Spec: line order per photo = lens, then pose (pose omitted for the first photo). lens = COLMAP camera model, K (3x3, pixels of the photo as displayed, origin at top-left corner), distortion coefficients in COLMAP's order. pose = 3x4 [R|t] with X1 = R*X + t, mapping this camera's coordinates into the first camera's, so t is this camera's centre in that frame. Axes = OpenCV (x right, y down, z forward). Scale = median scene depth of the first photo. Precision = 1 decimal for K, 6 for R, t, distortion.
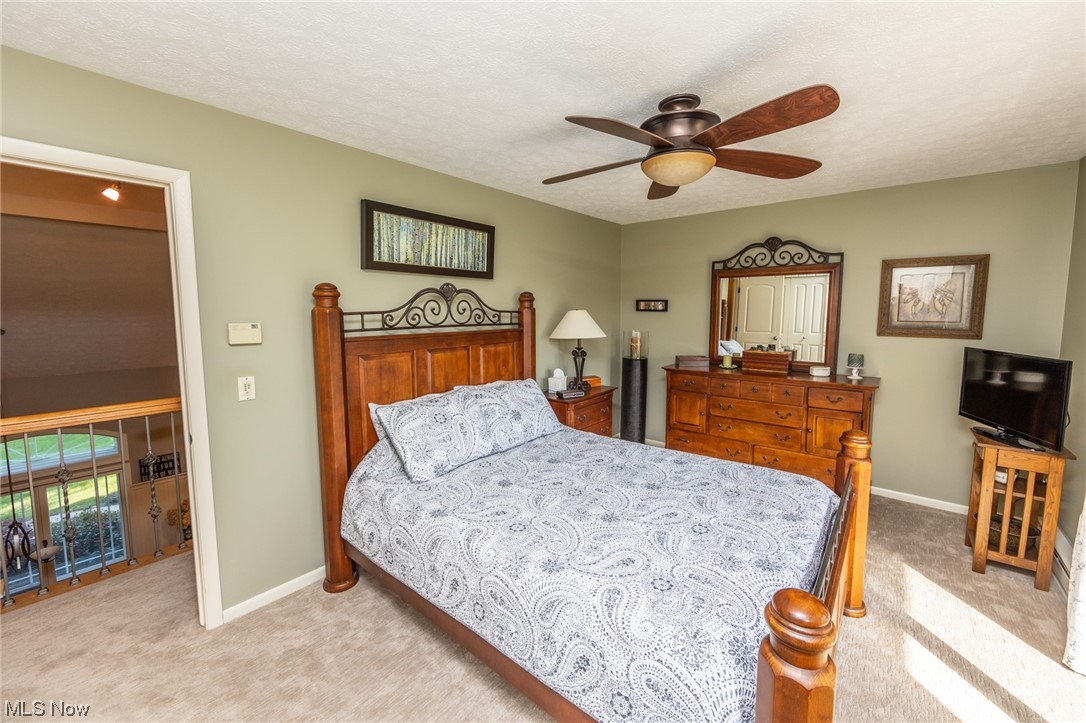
lens RADIAL K [[423.0, 0, 547.0], [0, 423.0, 352.2], [0, 0, 1]] dist [0.000278, 0.000044]
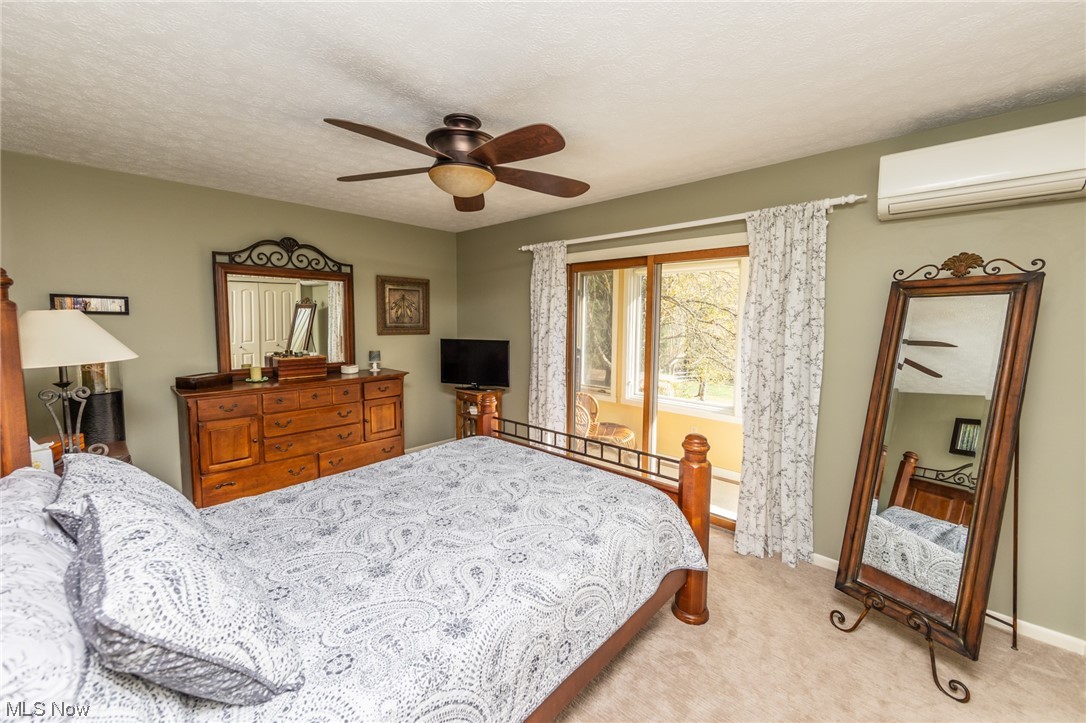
lens RADIAL K [[423.0, 0, 546.1], [0, 423.0, 357.3], [0, 0, 1]] dist [0.000278, 0.000044]
pose [[0.058268, -0.089773, 0.994256, -0.435995], [0.095584, 0.991875, 0.083956, -0.030545], [-0.993715, 0.090143, 0.066376, 0.412314]]
